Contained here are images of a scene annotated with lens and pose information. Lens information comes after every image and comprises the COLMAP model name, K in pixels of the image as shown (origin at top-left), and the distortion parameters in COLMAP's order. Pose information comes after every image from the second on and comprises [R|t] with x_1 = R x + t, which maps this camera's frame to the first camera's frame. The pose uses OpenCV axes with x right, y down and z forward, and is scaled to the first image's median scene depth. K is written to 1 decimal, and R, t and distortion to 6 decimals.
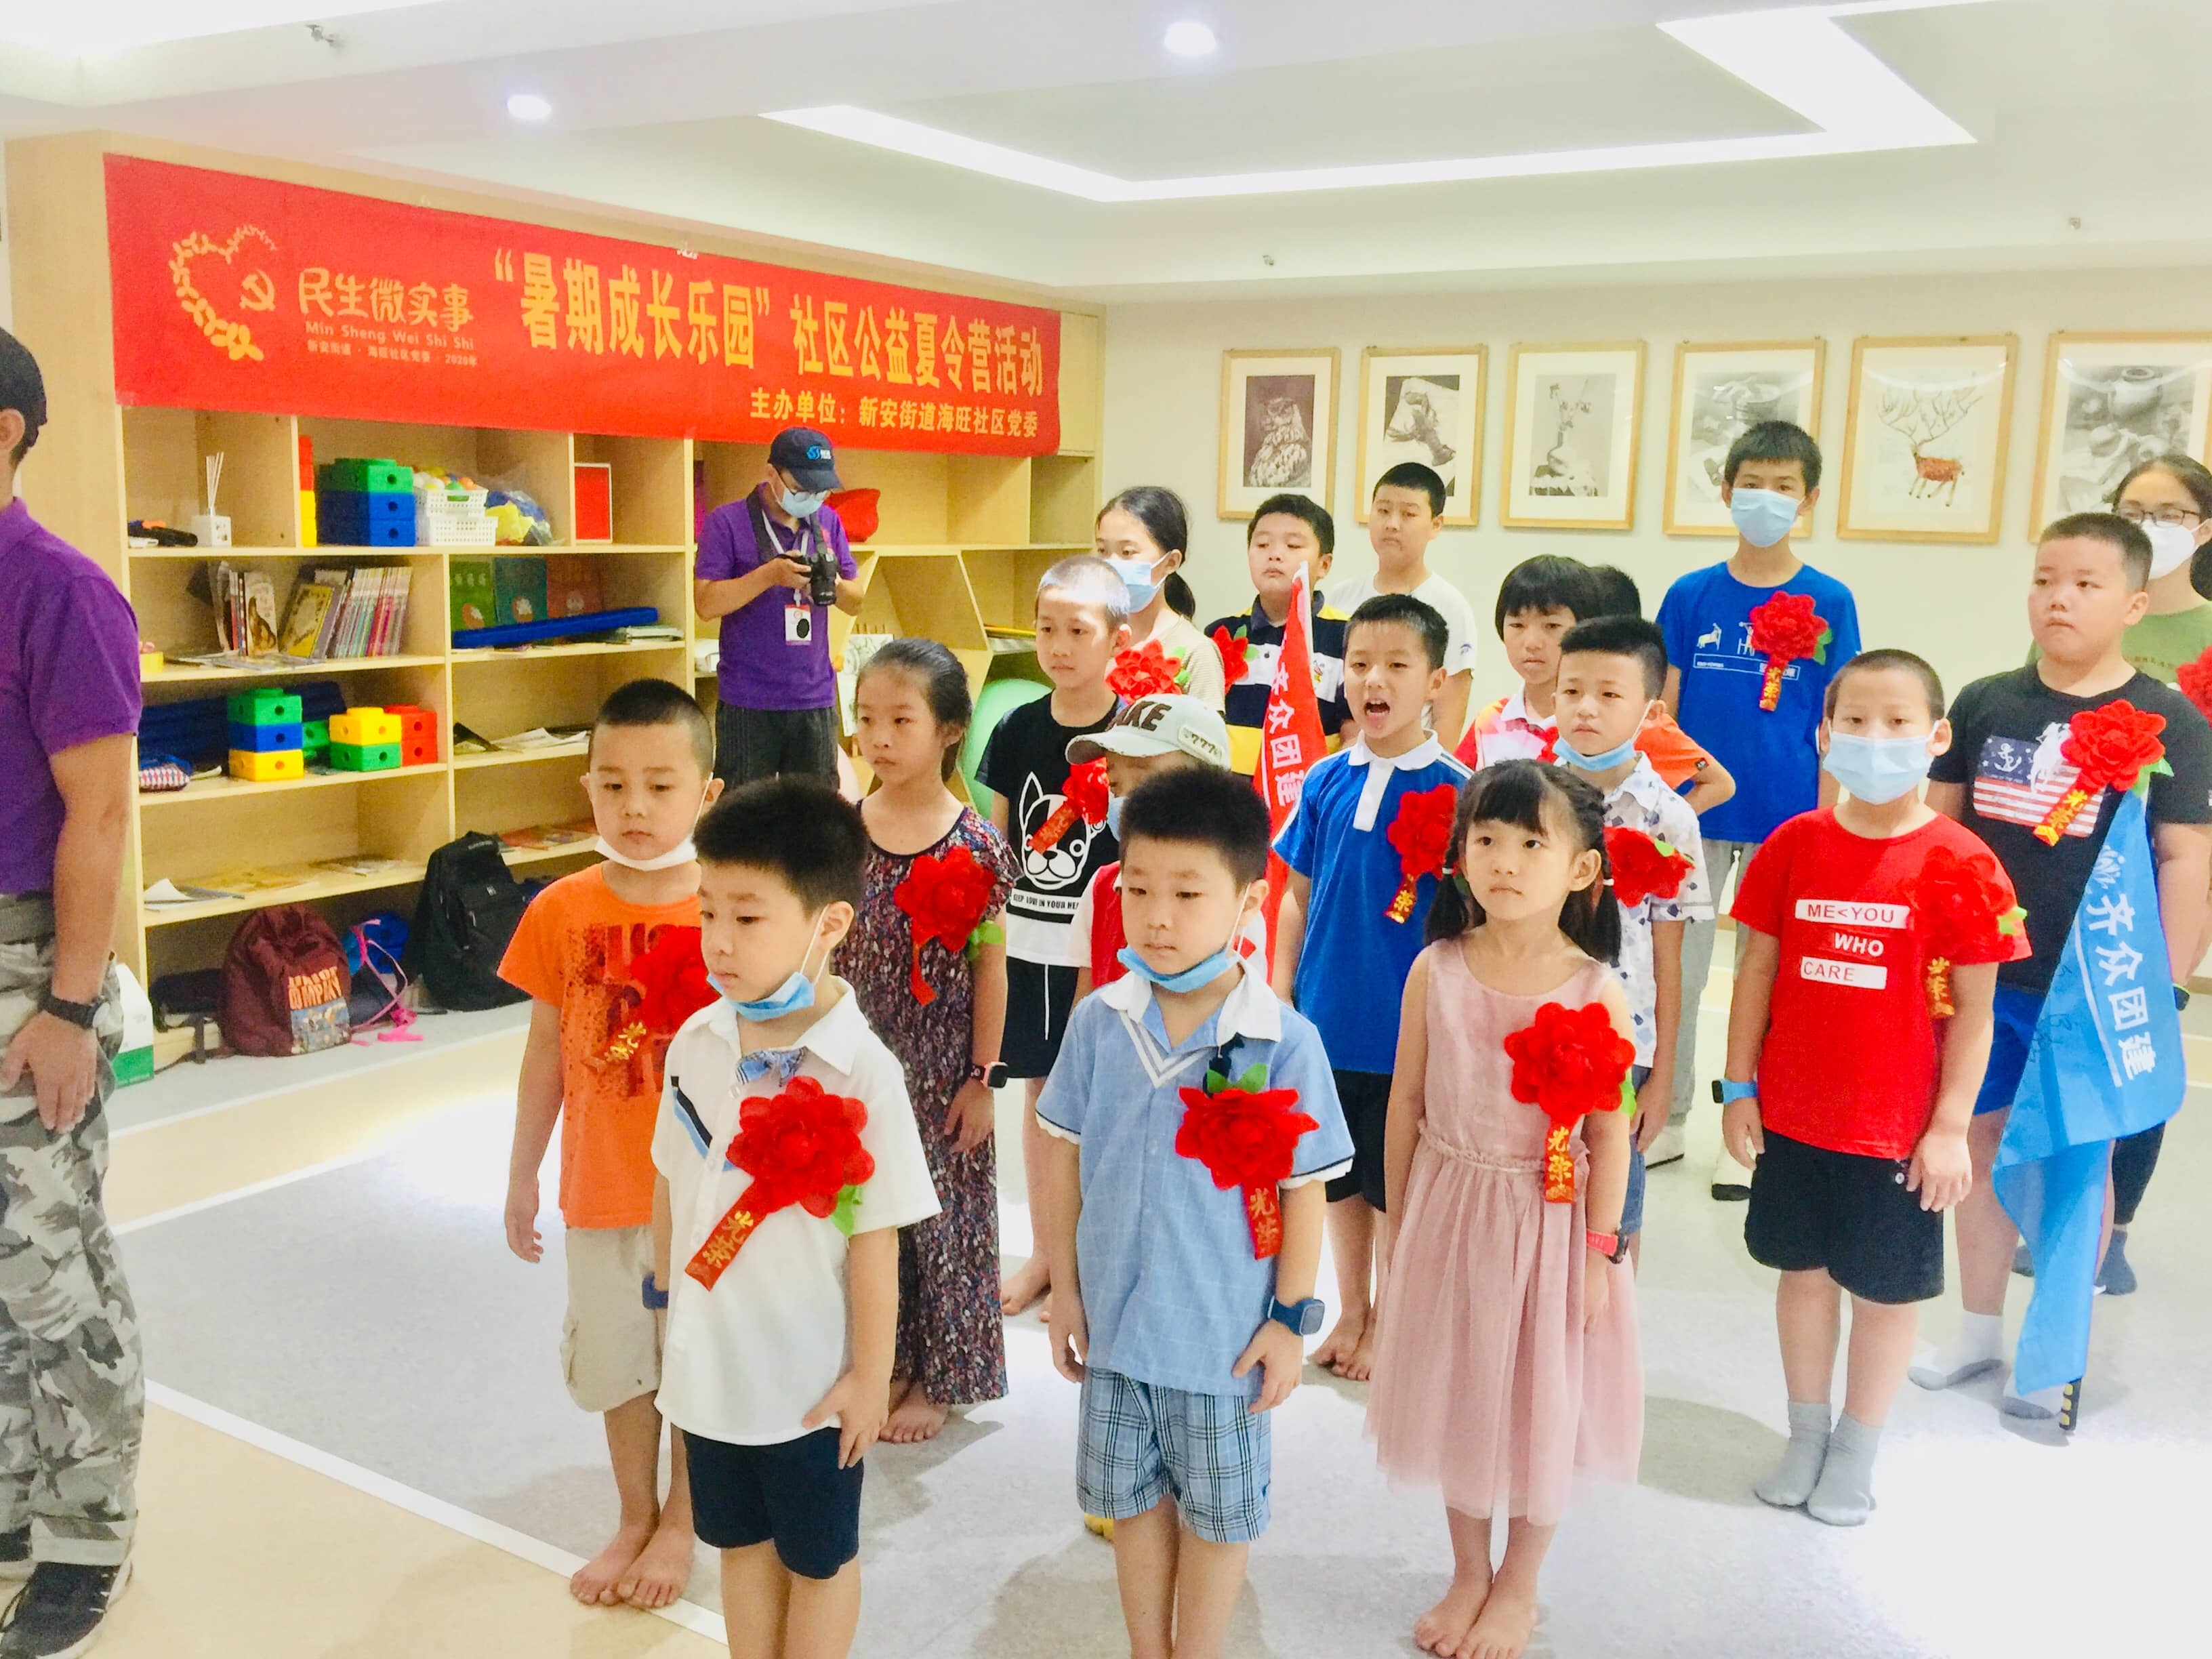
lens RADIAL K [[2028.1, 0, 1106.0], [0, 2028.1, 829.5], [0, 0, 1]] dist [0.030528, -0.059740]
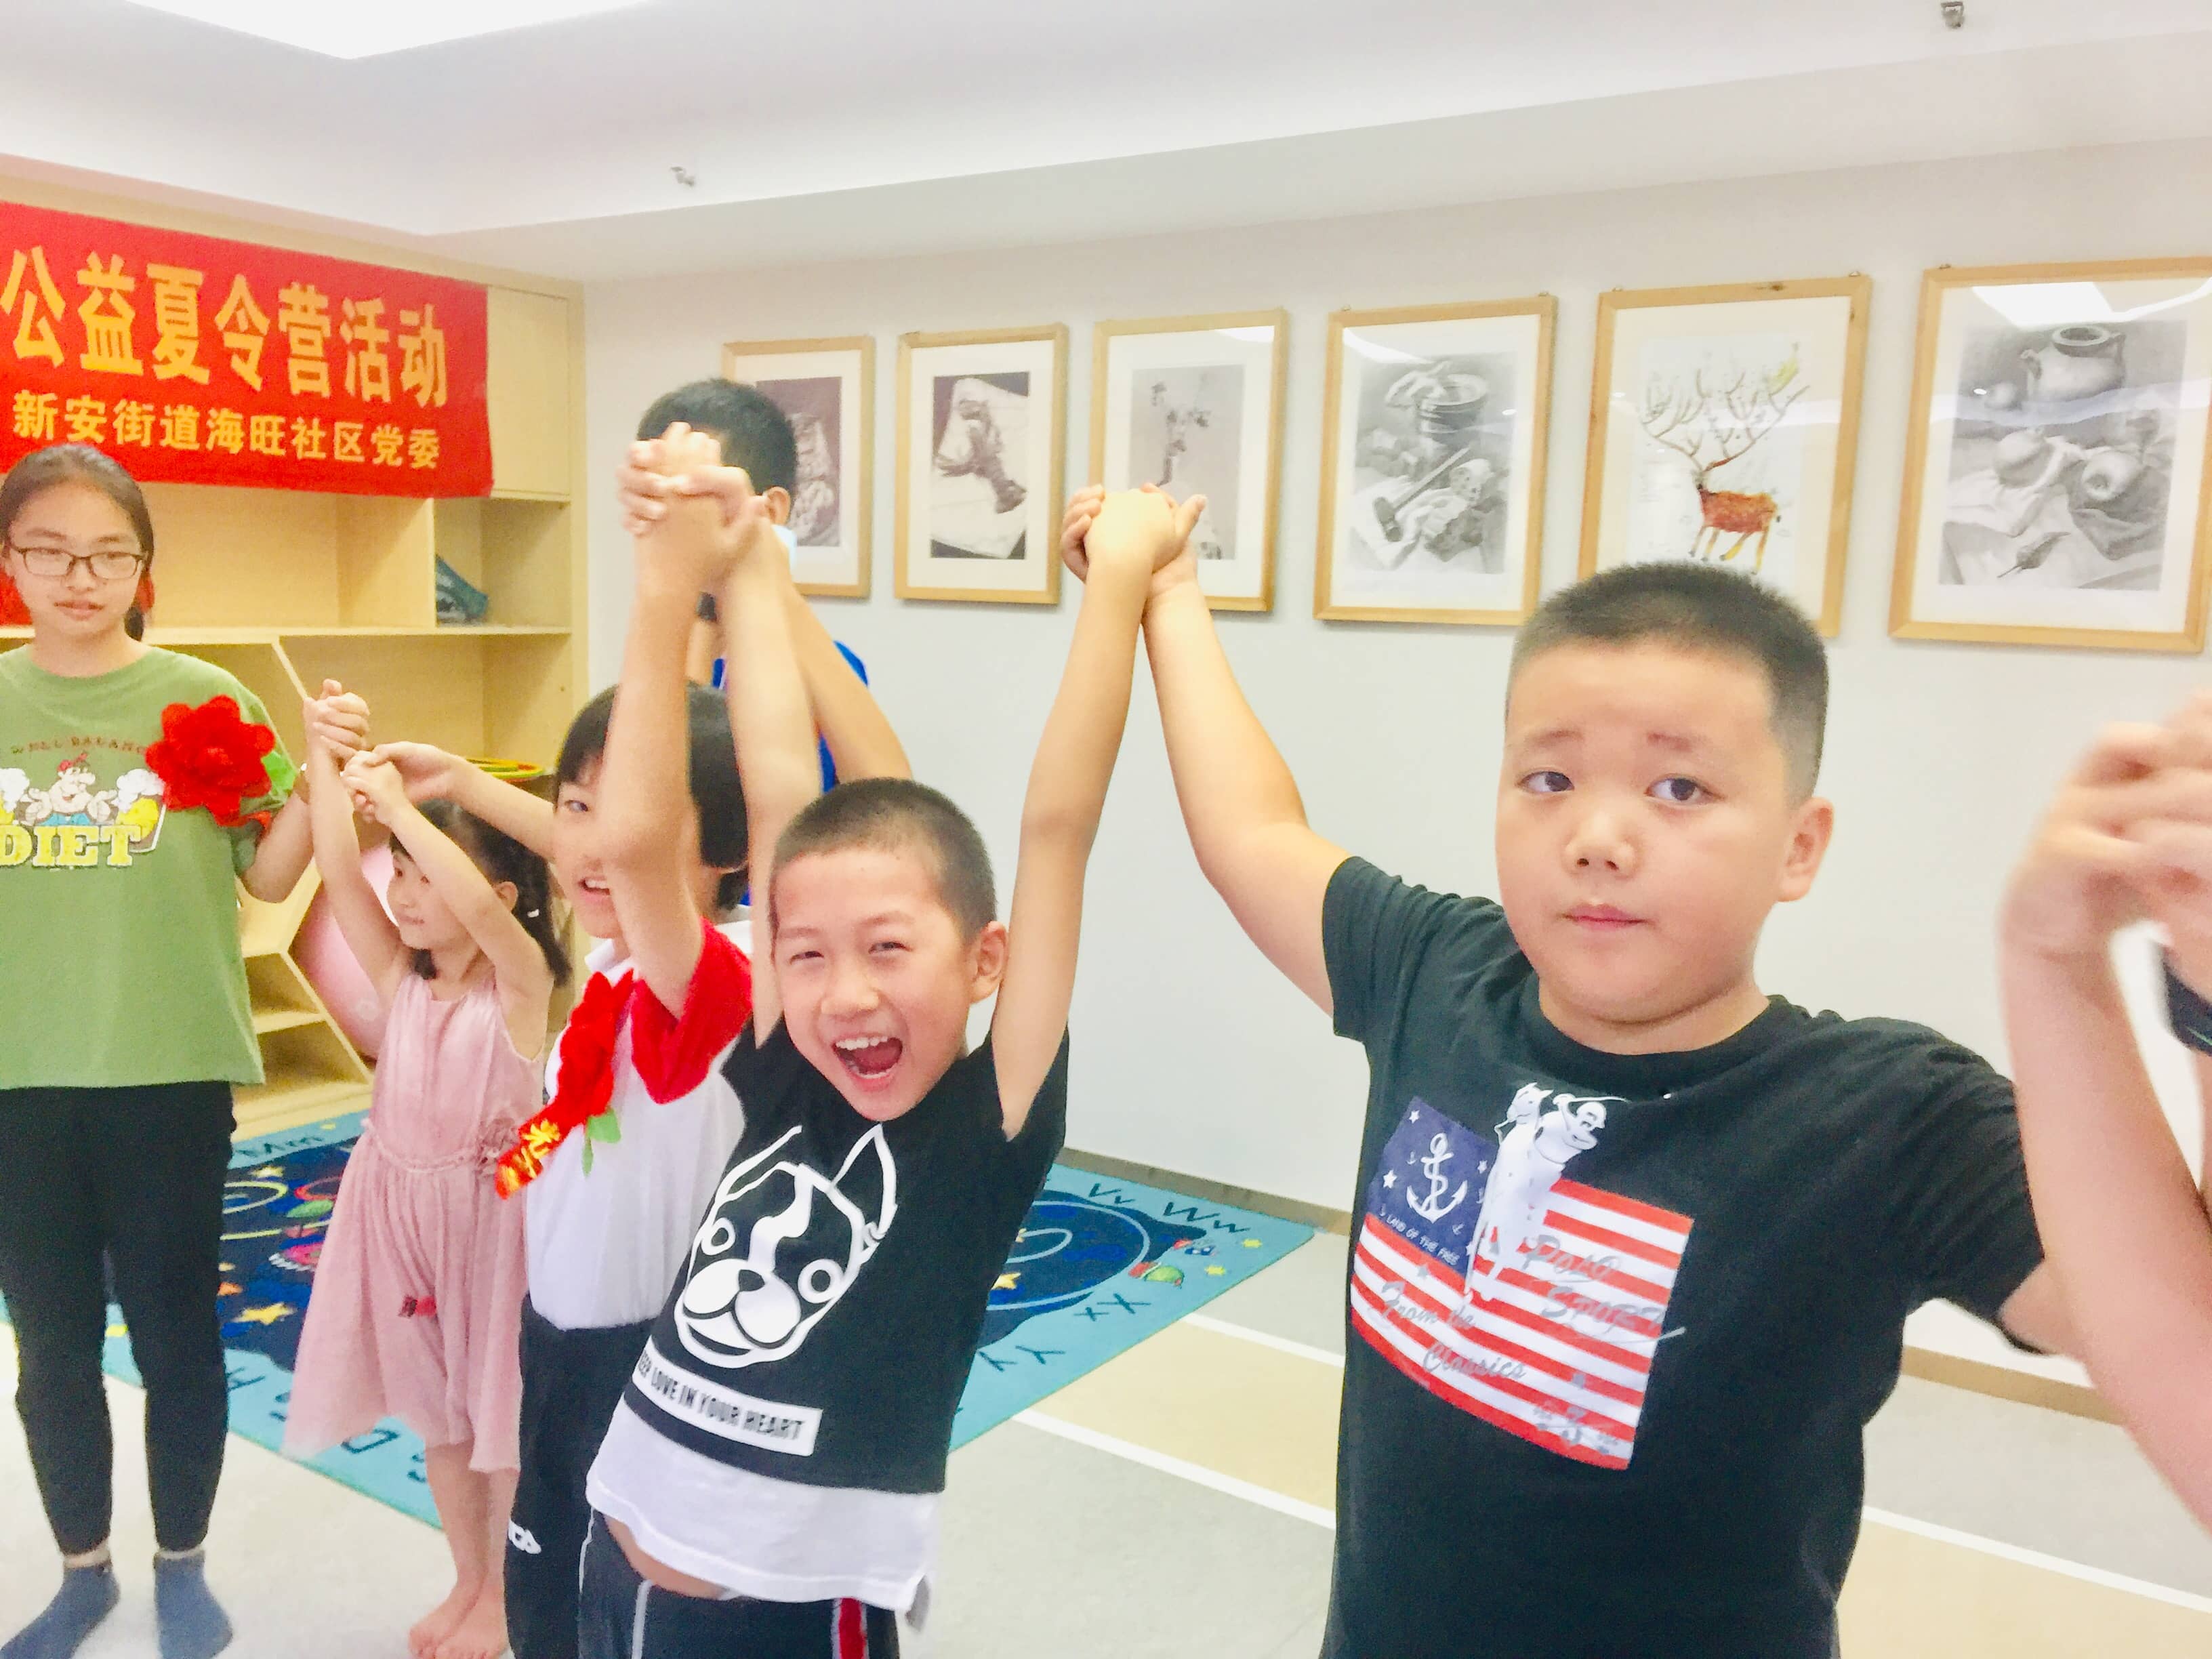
lens RADIAL K [[1880.4, 0, 1106.0], [0, 1880.4, 829.5], [0, 0, 1]] dist [0.058146, -0.095361]
pose [[0.999825, 0.007610, -0.017071, 0.243179], [-0.008124, 0.999510, -0.030219, -0.069476], [0.016833, 0.030352, 0.999398, 0.467465]]
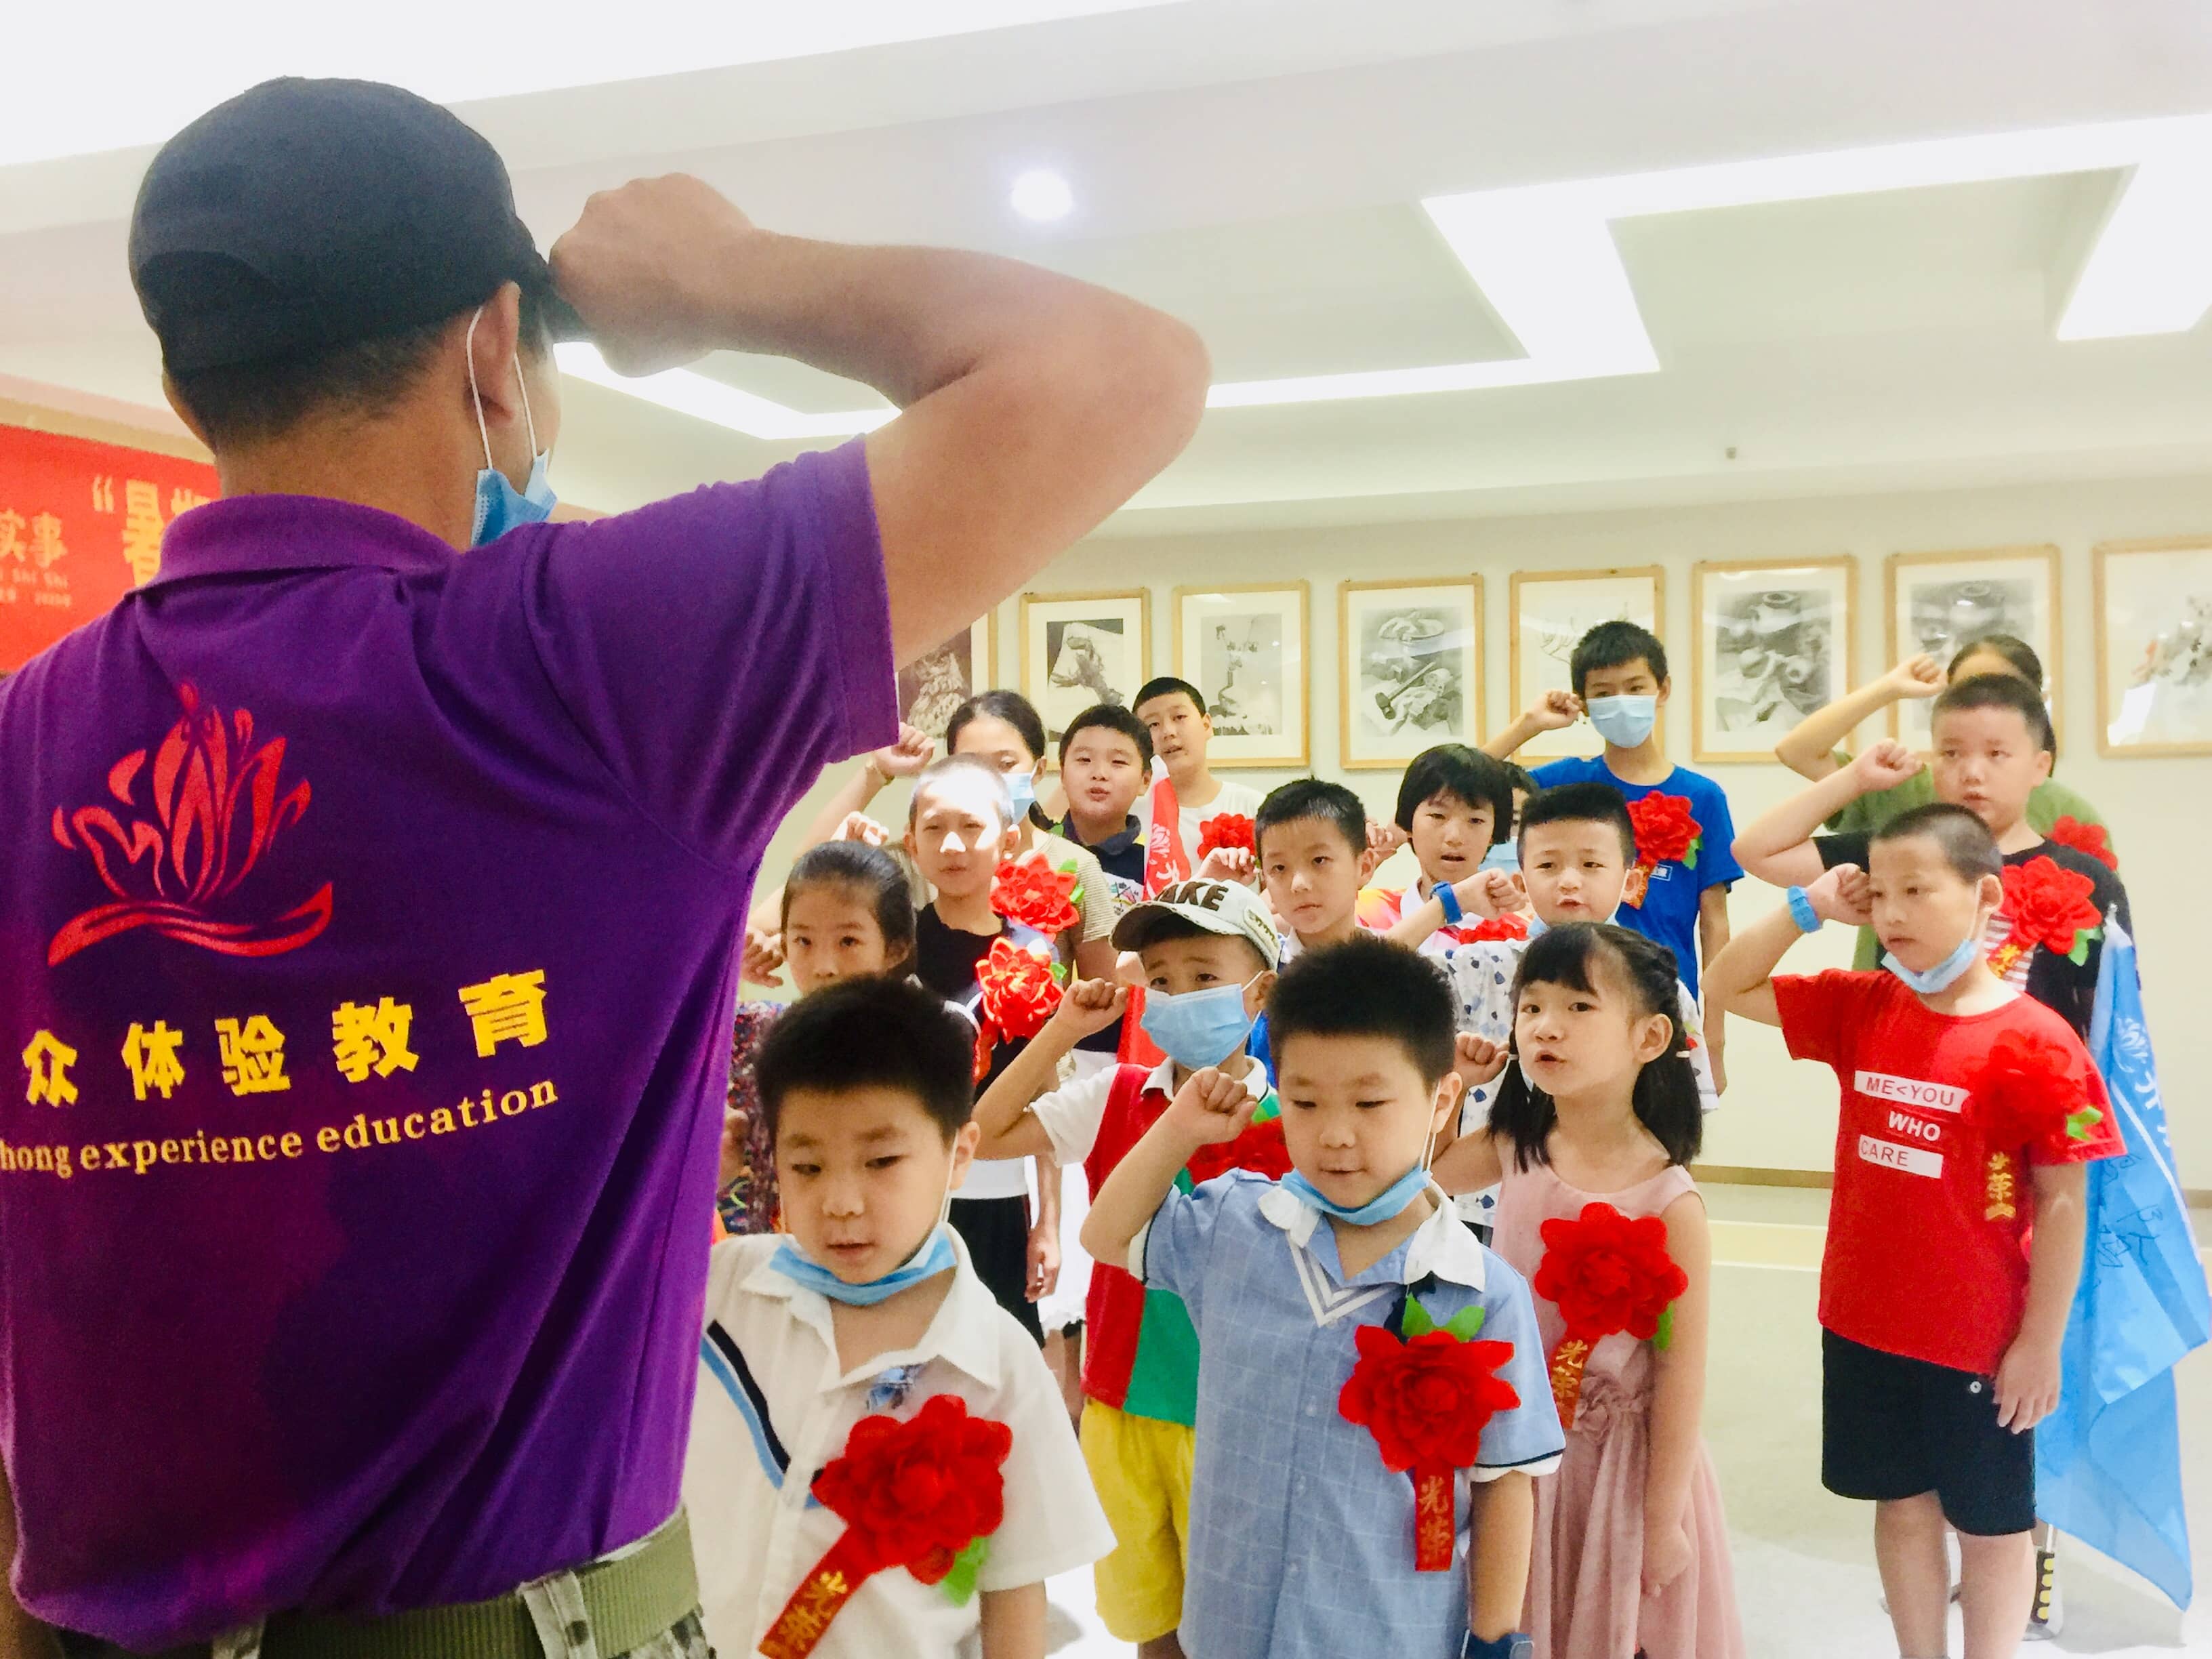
lens RADIAL K [[2044.1, 0, 1106.0], [0, 2044.1, 829.5], [0, 0, 1]] dist [0.081190, -0.135453]
pose [[0.970750, -0.039488, 0.236824, -0.084977], [0.072101, 0.988800, -0.130672, 0.007925], [-0.229012, 0.143925, 0.962725, 0.068938]]
